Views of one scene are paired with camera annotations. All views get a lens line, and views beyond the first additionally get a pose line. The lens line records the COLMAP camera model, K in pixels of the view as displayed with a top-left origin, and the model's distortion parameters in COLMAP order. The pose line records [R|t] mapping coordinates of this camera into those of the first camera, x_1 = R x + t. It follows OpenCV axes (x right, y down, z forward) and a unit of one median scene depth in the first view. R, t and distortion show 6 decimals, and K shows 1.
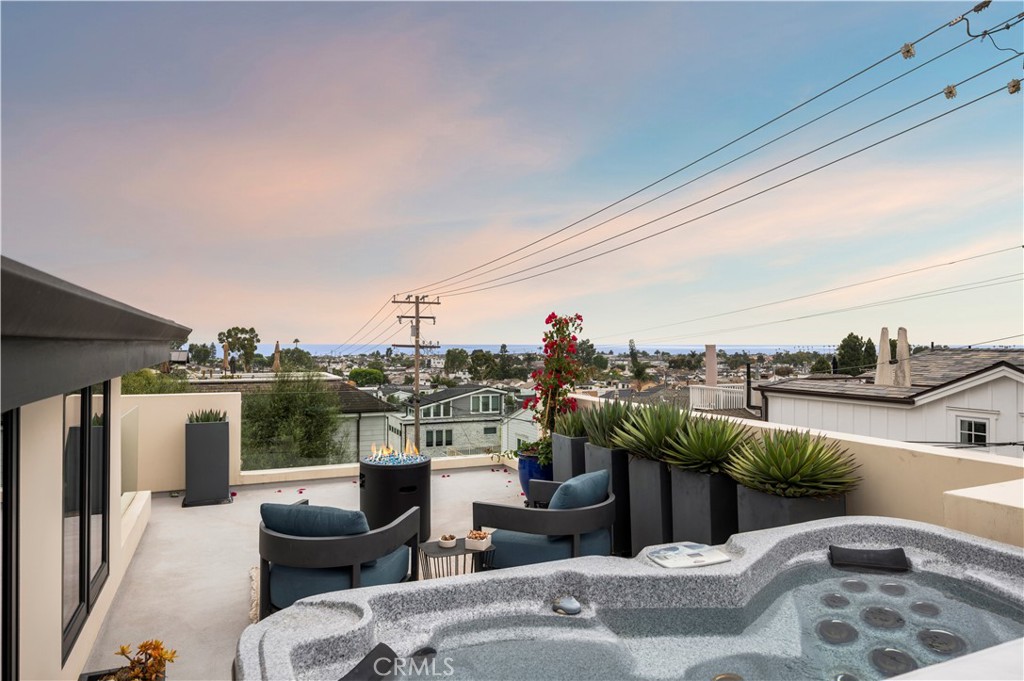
lens RADIAL K [[673.1, 0, 507.2], [0, 673.1, 344.0], [0, 0, 1]] dist [0.028511, -0.000047]
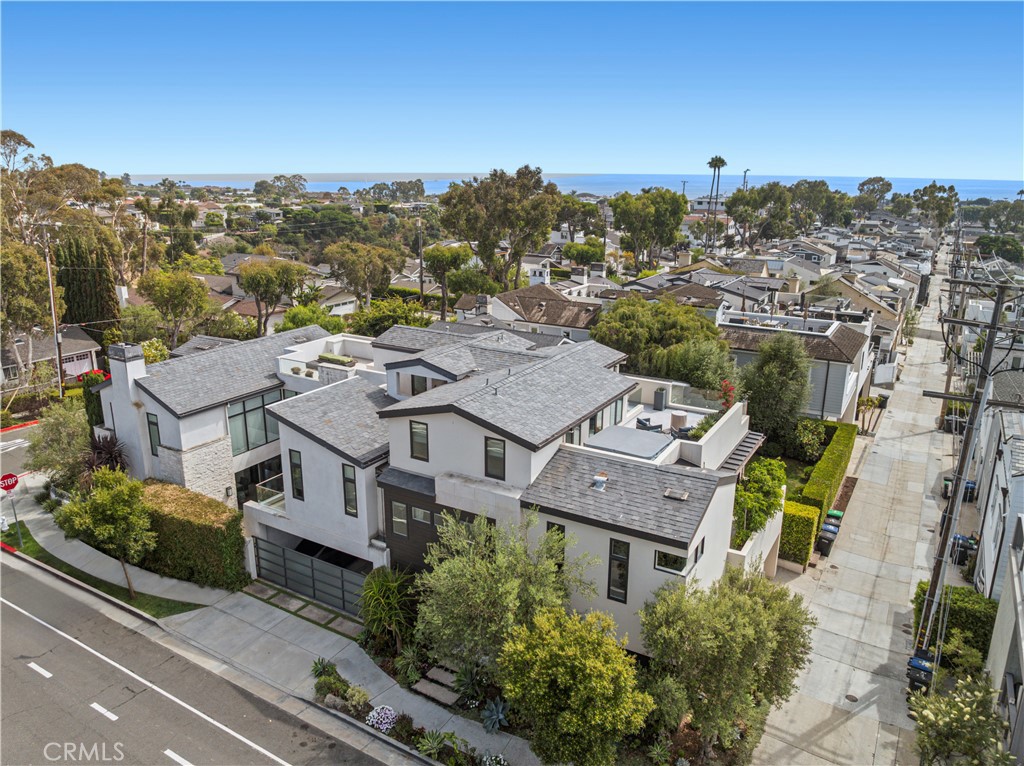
lens RADIAL K [[730.4, 0, 506.6], [0, 730.4, 382.7], [0, 0, 1]] dist [-0.025900, -0.011491]
pose [[0.592005, 0.227292, -0.773220, 0.073415], [-0.005561, 0.960537, 0.278098, -0.035285], [0.805915, -0.160336, 0.569906, -0.068898]]
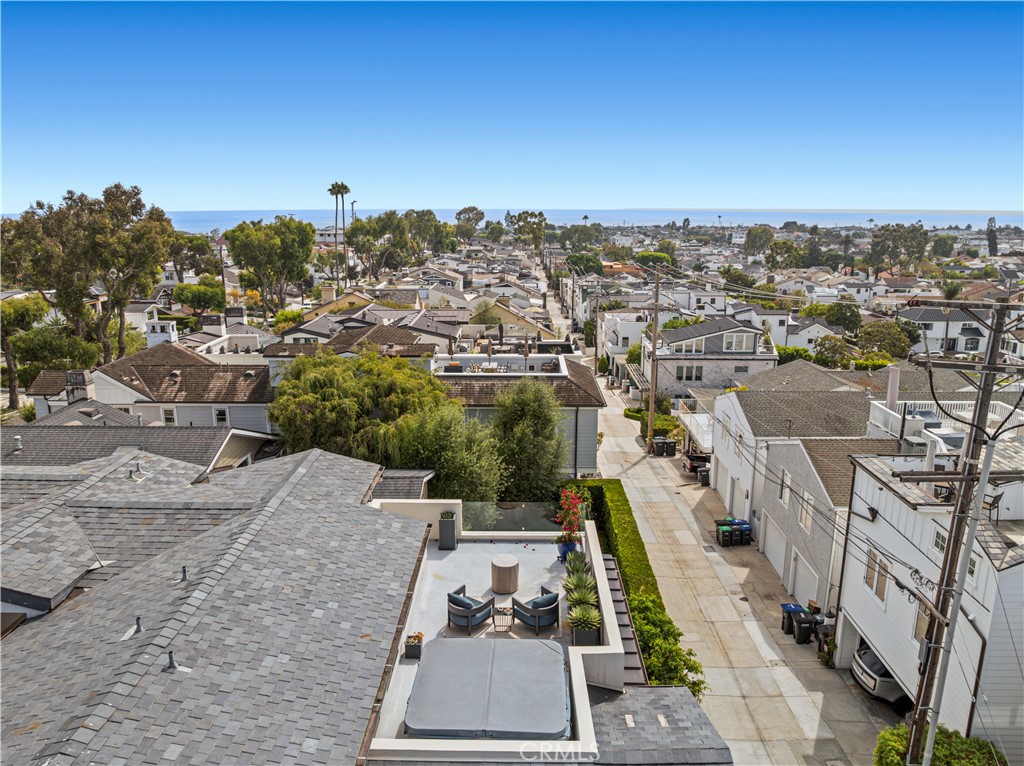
lens RADIAL K [[730.4, 0, 505.1], [0, 730.4, 379.6], [0, 0, 1]] dist [-0.025900, -0.011491]
pose [[0.914606, 0.091576, -0.393840, 0.022581], [0.001358, 0.973315, 0.229468, -0.029706], [0.404344, -0.210408, 0.890076, -0.035269]]
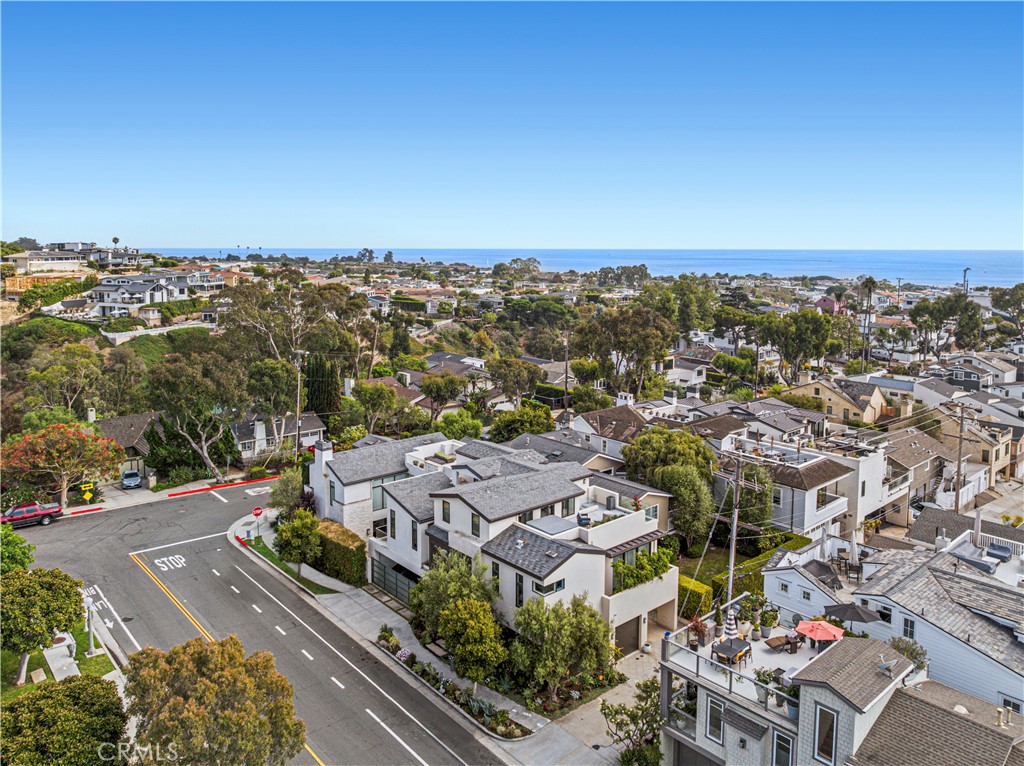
lens RADIAL K [[730.4, 0, 497.6], [0, 730.4, 323.5], [0, 0, 1]] dist [-0.025900, -0.011491]
pose [[0.307043, 0.094265, -0.947016, 0.175644], [-0.003094, 0.995176, 0.098055, -0.068959], [0.951691, -0.027178, 0.305854, -0.066302]]
